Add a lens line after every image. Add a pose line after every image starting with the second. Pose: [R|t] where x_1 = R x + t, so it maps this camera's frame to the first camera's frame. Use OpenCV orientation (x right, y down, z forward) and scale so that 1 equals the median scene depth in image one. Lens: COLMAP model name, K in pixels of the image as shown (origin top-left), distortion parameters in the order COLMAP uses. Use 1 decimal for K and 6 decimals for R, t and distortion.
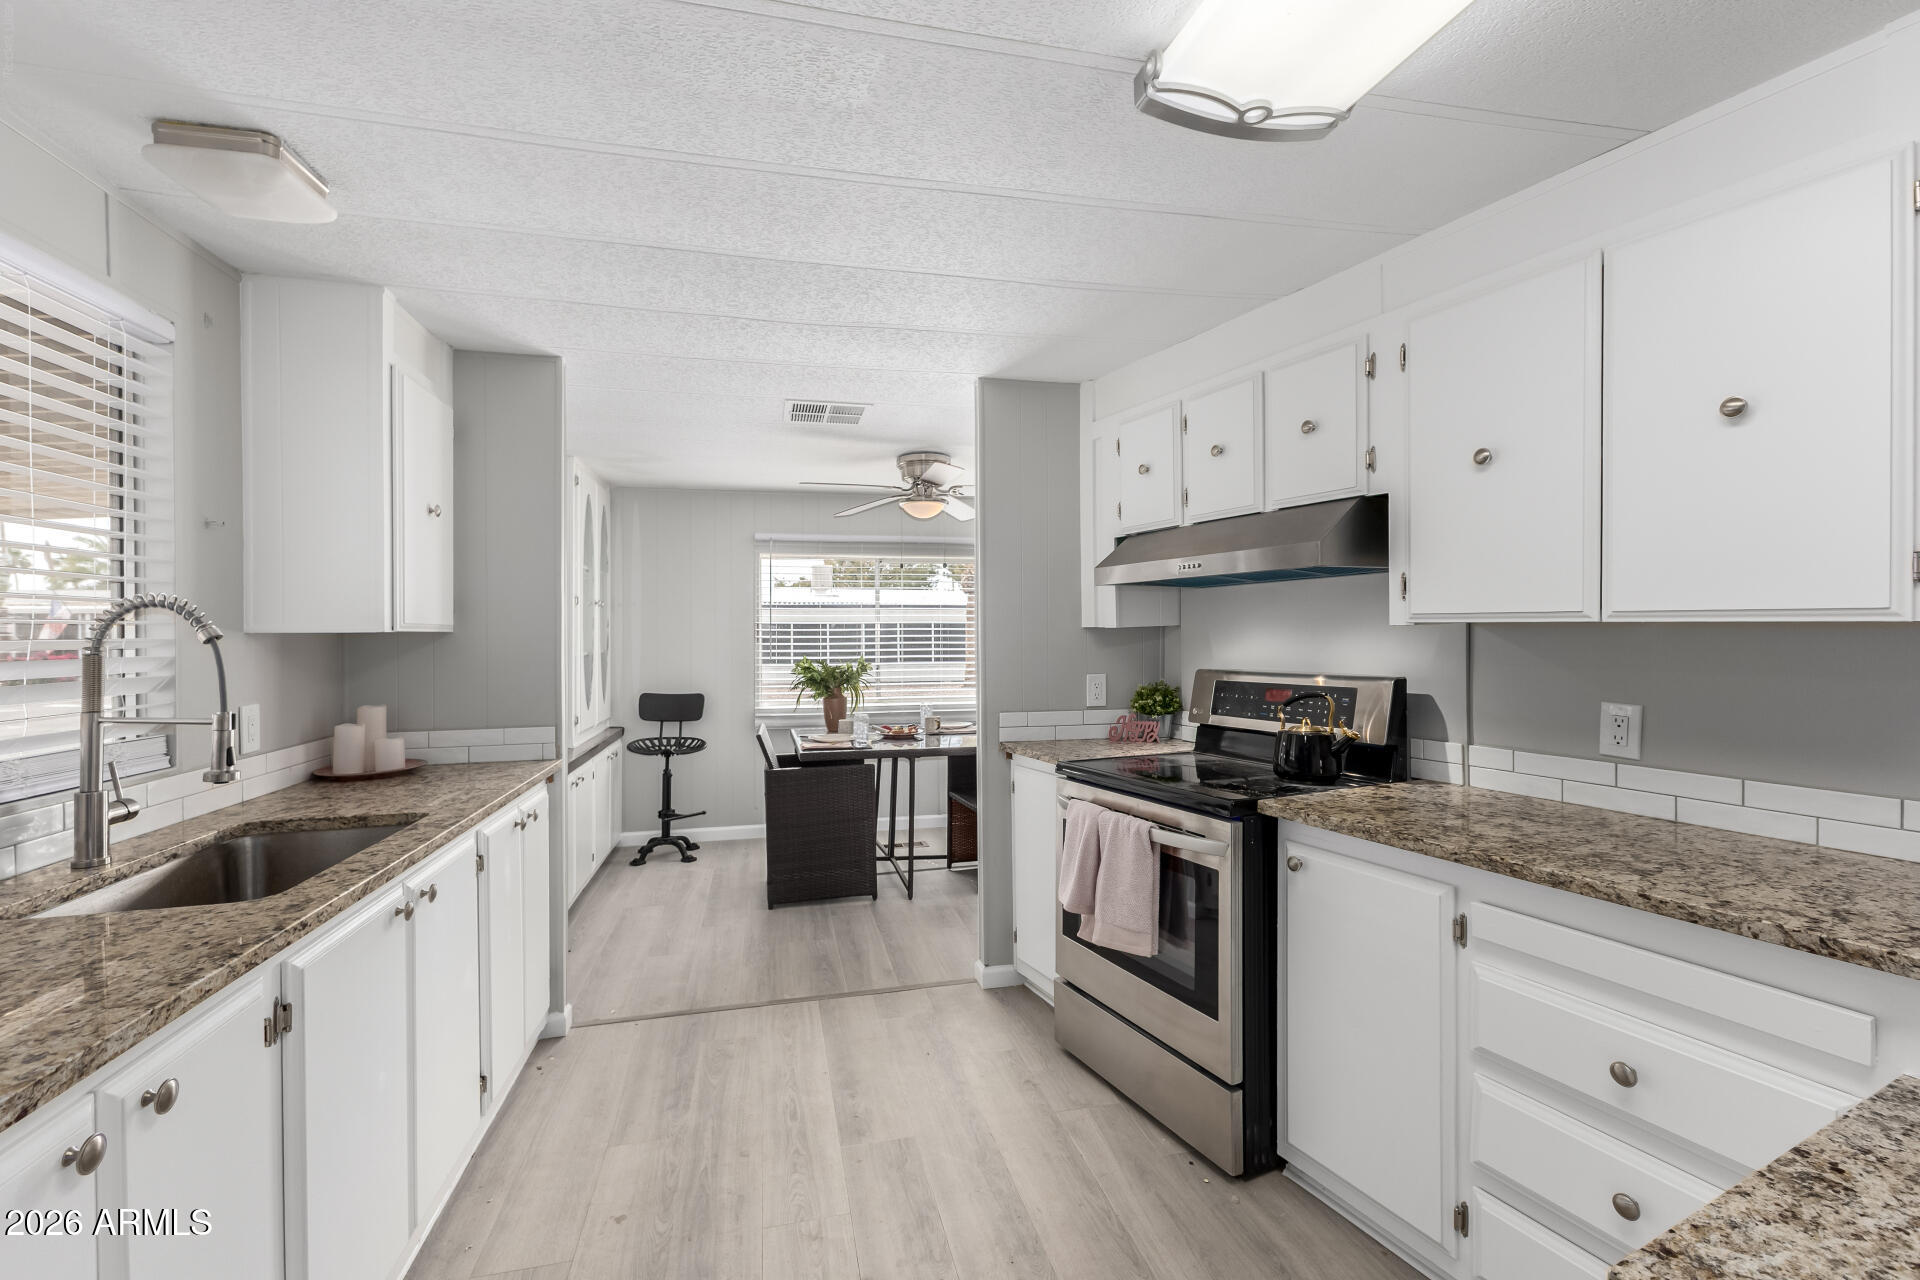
lens RADIAL K [[837.1, 0, 958.2], [0, 837.1, 634.3], [0, 0, 1]] dist [0.008539, 0.000340]
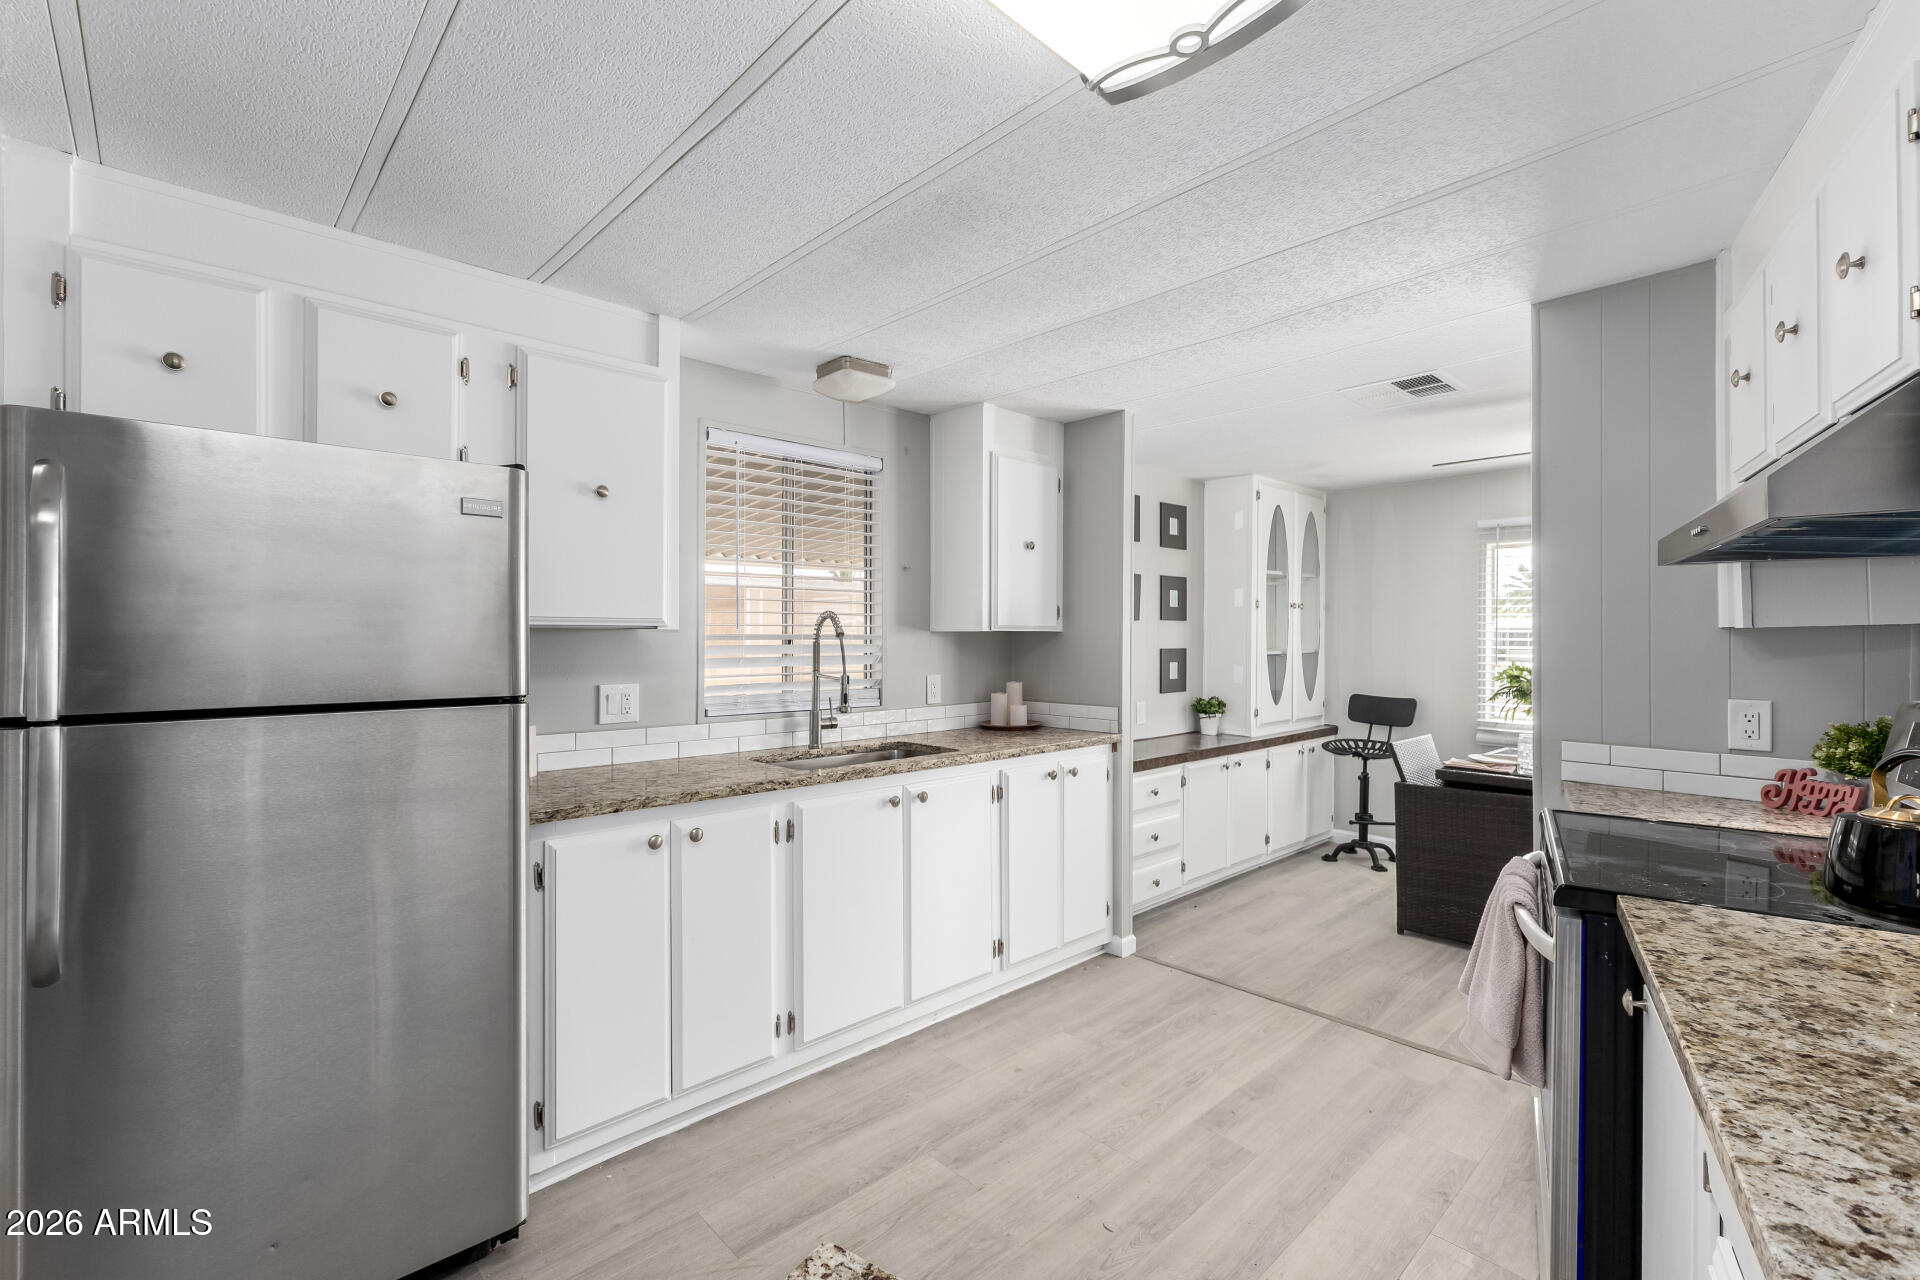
lens RADIAL K [[837.1, 0, 958.2], [0, 837.1, 634.3], [0, 0, 1]] dist [0.008539, 0.000340]
pose [[0.499131, 0.005105, -0.866512, 0.499557], [-0.005929, 0.999979, 0.002476, -0.000845], [0.866506, 0.003901, 0.499151, 0.177855]]
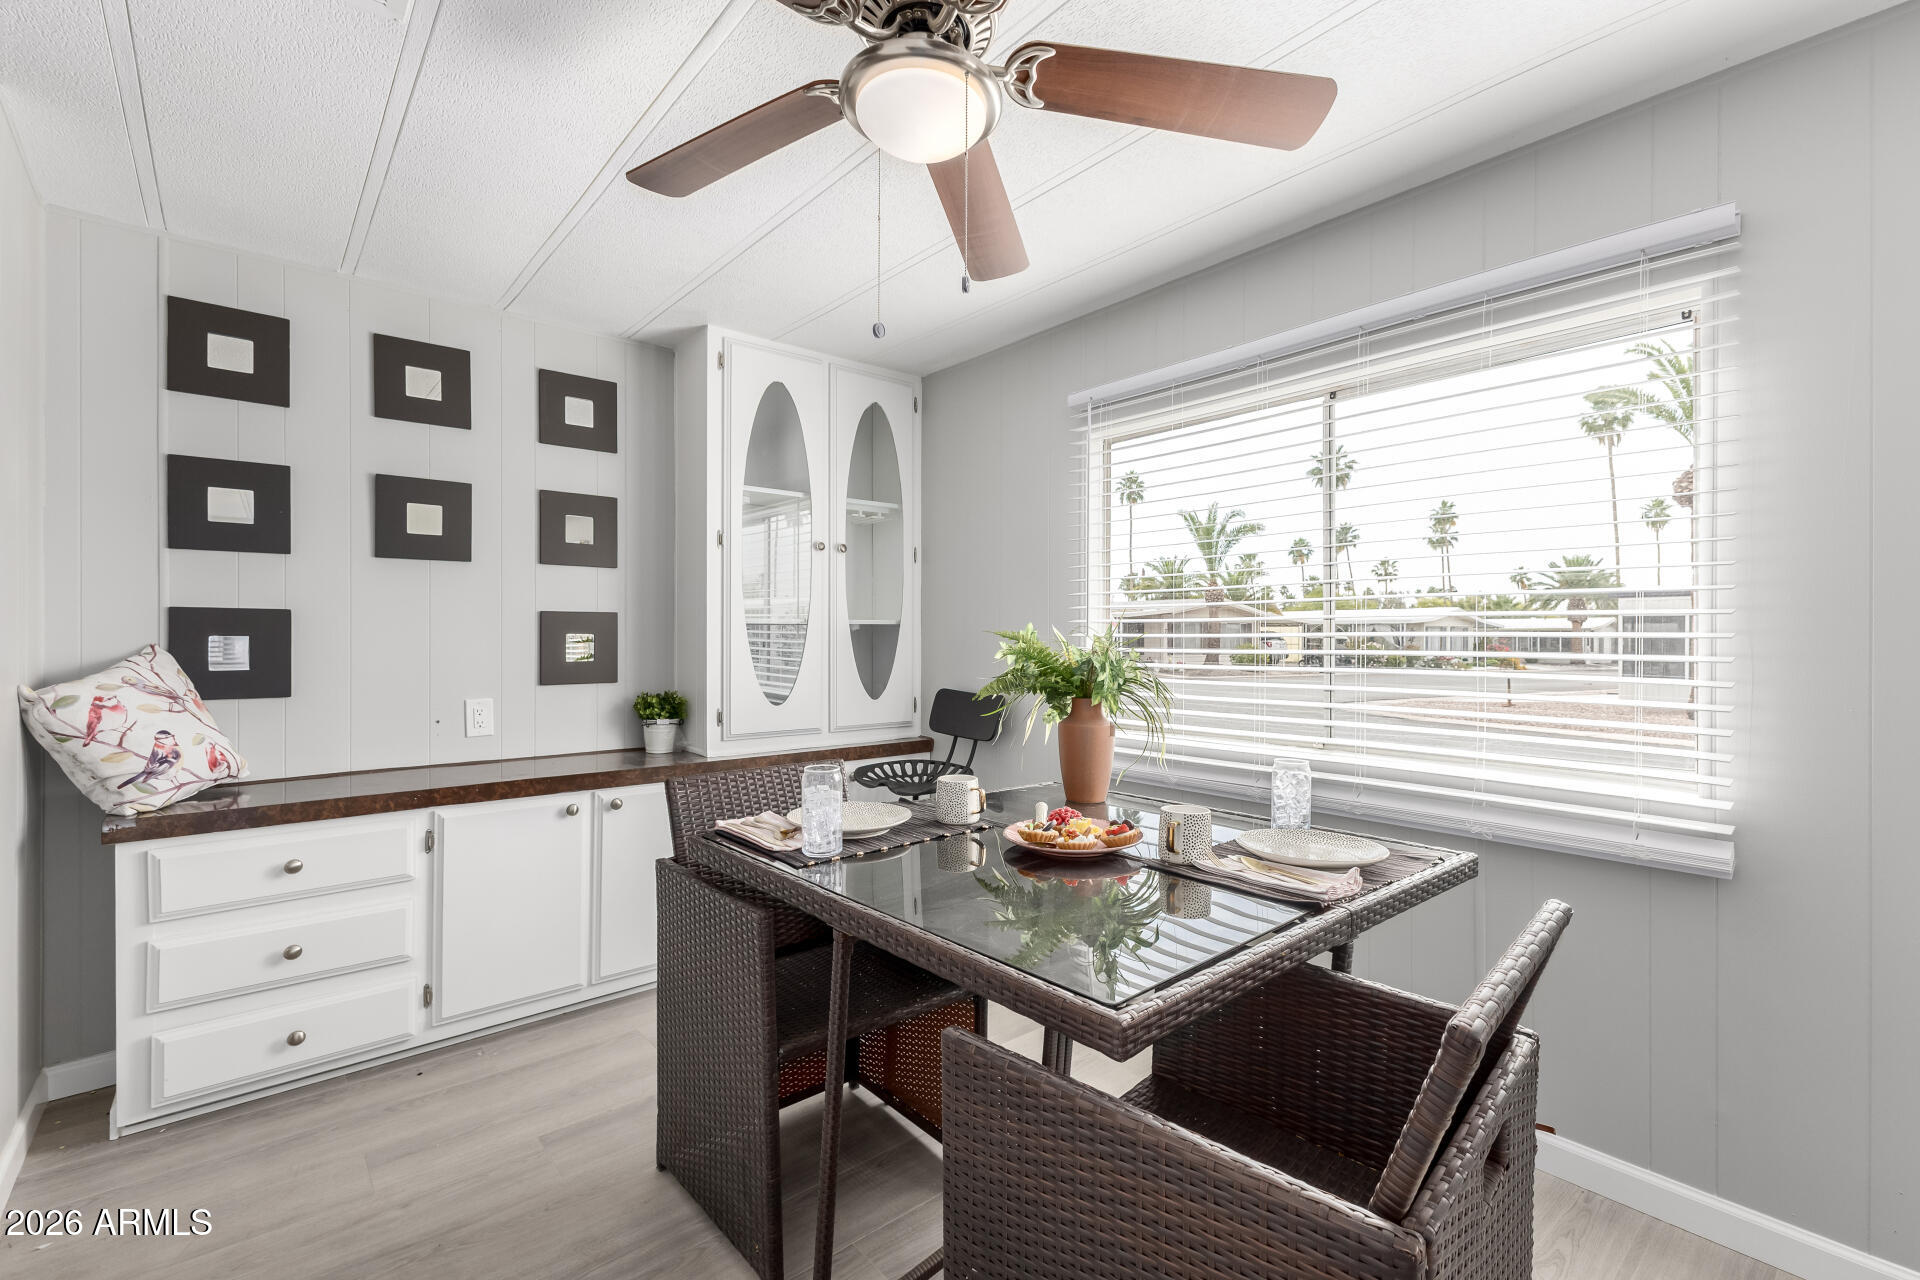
lens RADIAL K [[837.1, 0, 958.2], [0, 837.1, 634.3], [0, 0, 1]] dist [0.008539, 0.000340]
pose [[0.460704, -0.000640, -0.887554, 0.378848], [-0.003308, 0.999992, -0.002438, 0.060987], [0.887548, 0.004059, 0.460698, 1.392488]]
